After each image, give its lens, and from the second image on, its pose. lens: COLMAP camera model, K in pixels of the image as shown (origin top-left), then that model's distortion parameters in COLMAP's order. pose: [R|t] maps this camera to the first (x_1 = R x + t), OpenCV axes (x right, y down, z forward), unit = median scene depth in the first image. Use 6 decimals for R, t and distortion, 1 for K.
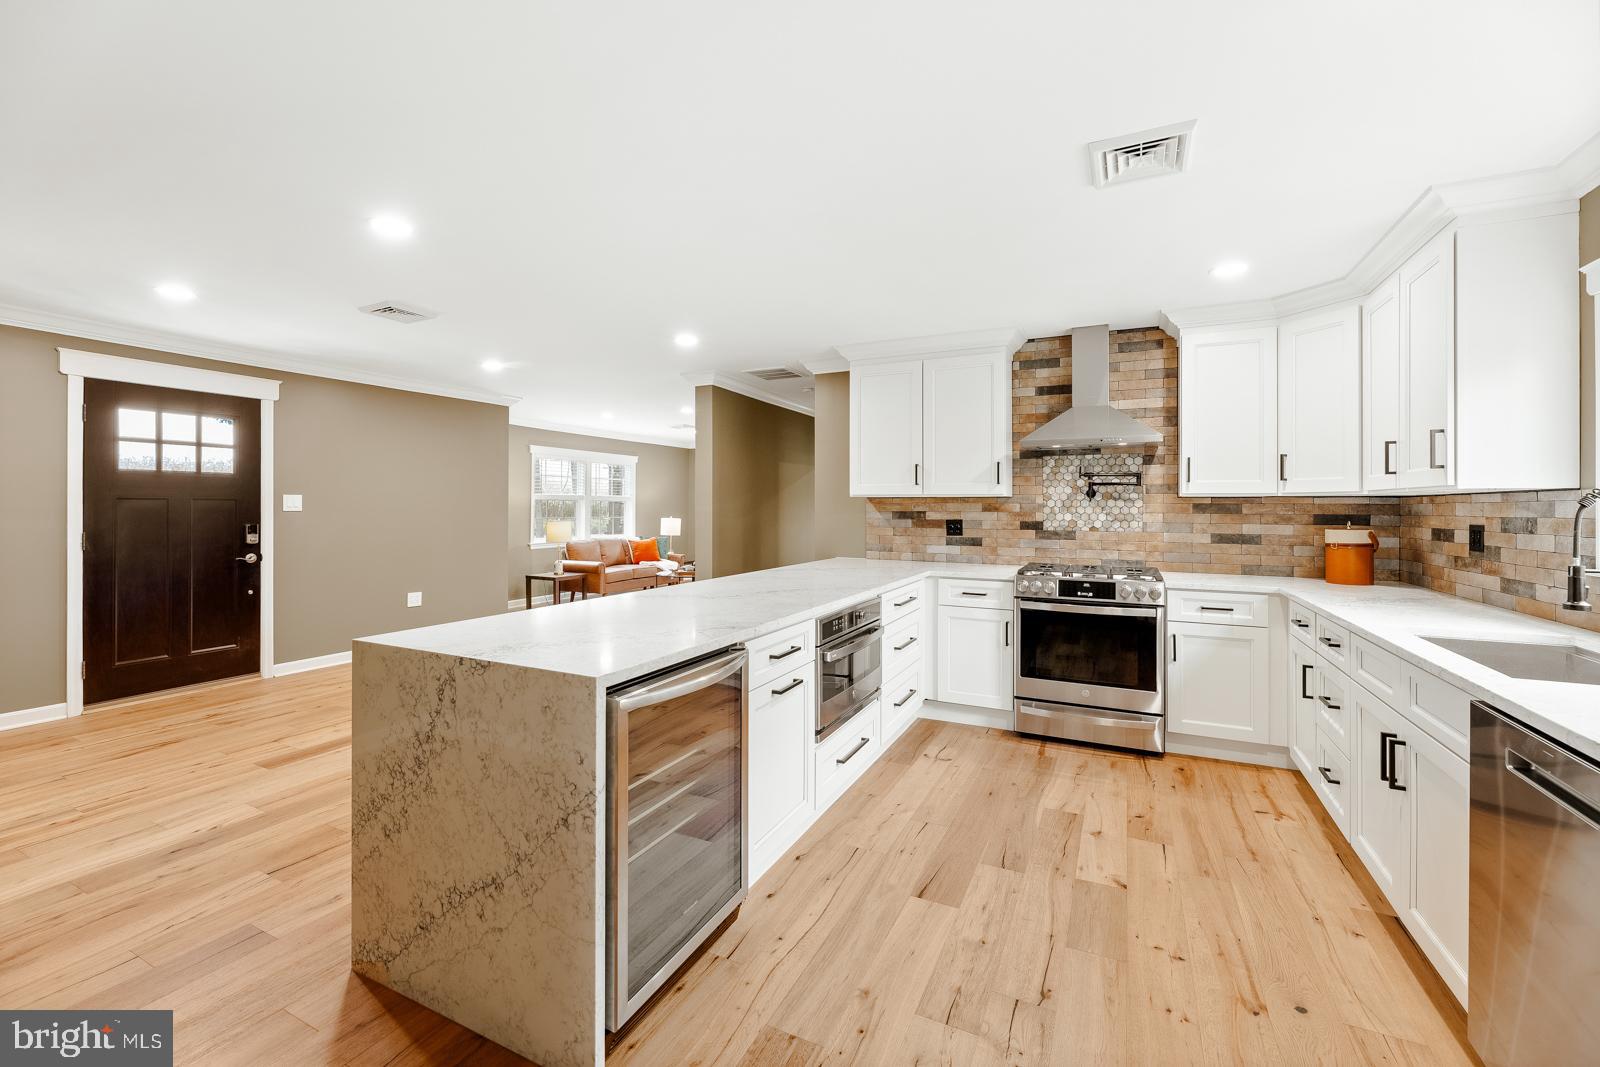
lens RADIAL K [[648.8, 0, 818.9], [0, 648.8, 506.2], [0, 0, 1]] dist [0.009298, -0.001037]
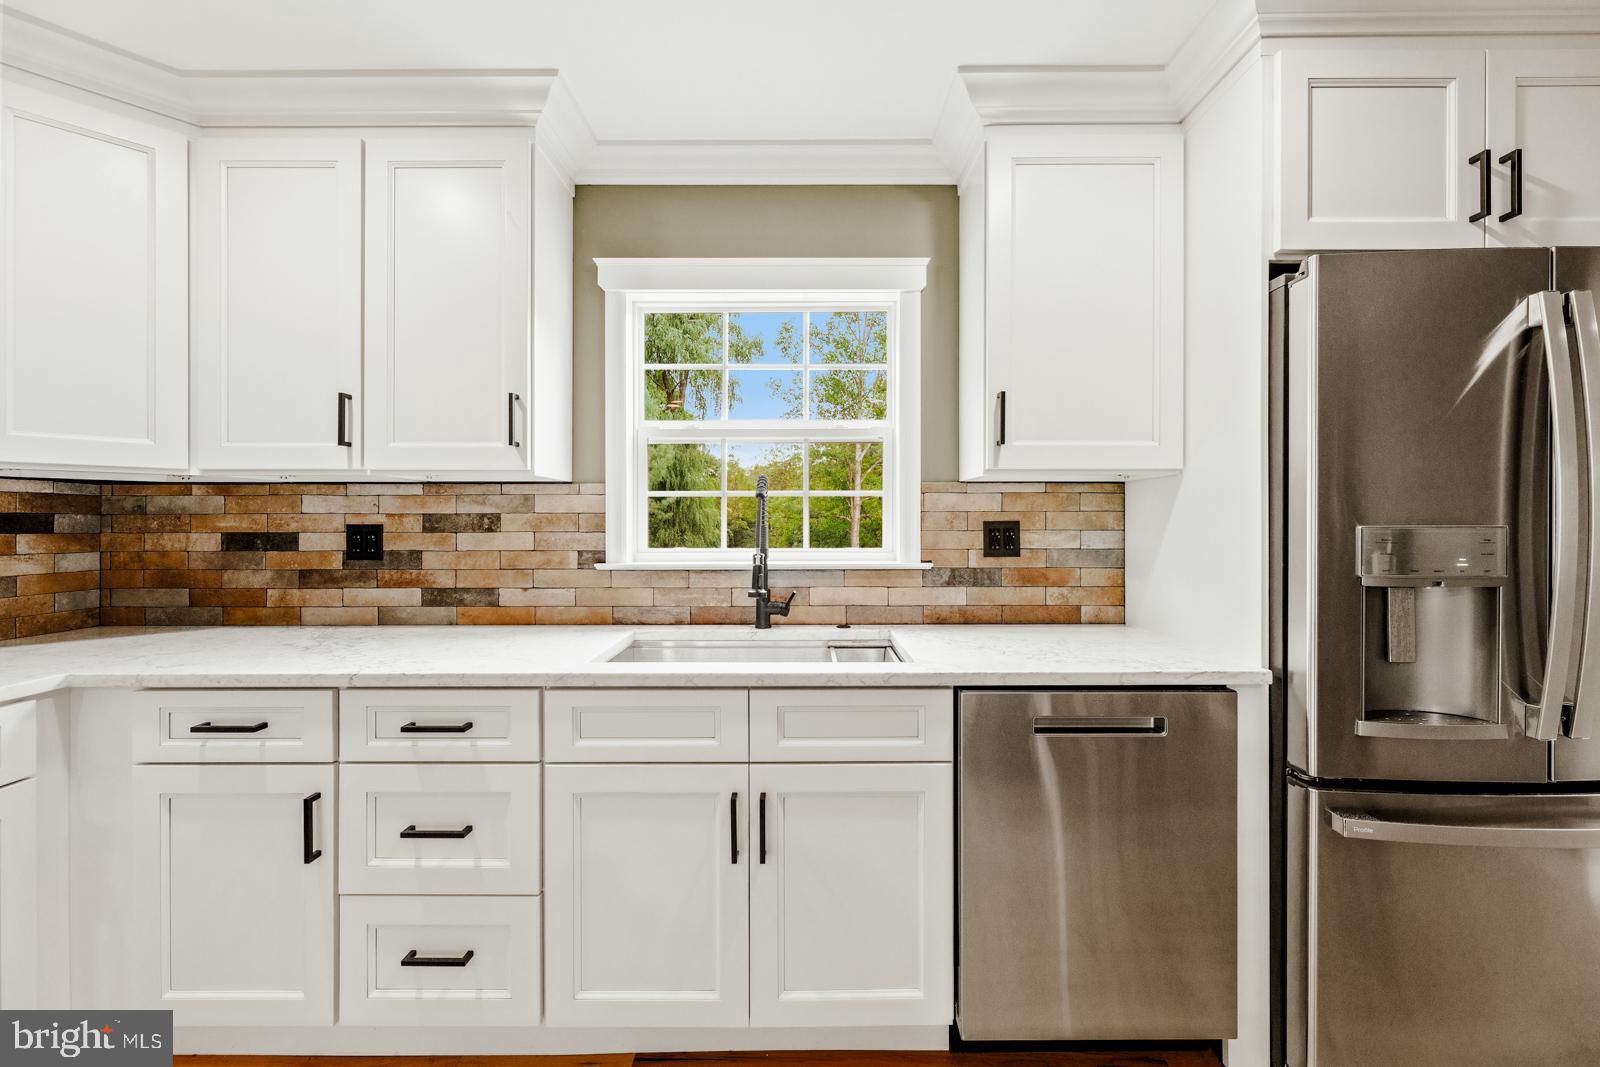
lens RADIAL K [[648.8, 0, 811.0], [0, 648.8, 521.5], [0, 0, 1]] dist [0.009298, -0.001037]
pose [[-0.399745, -0.004875, 0.916613, 0.110607], [-0.002776, 0.999988, 0.004108, 0.021216], [-0.916622, -0.000903, -0.399754, 0.854906]]
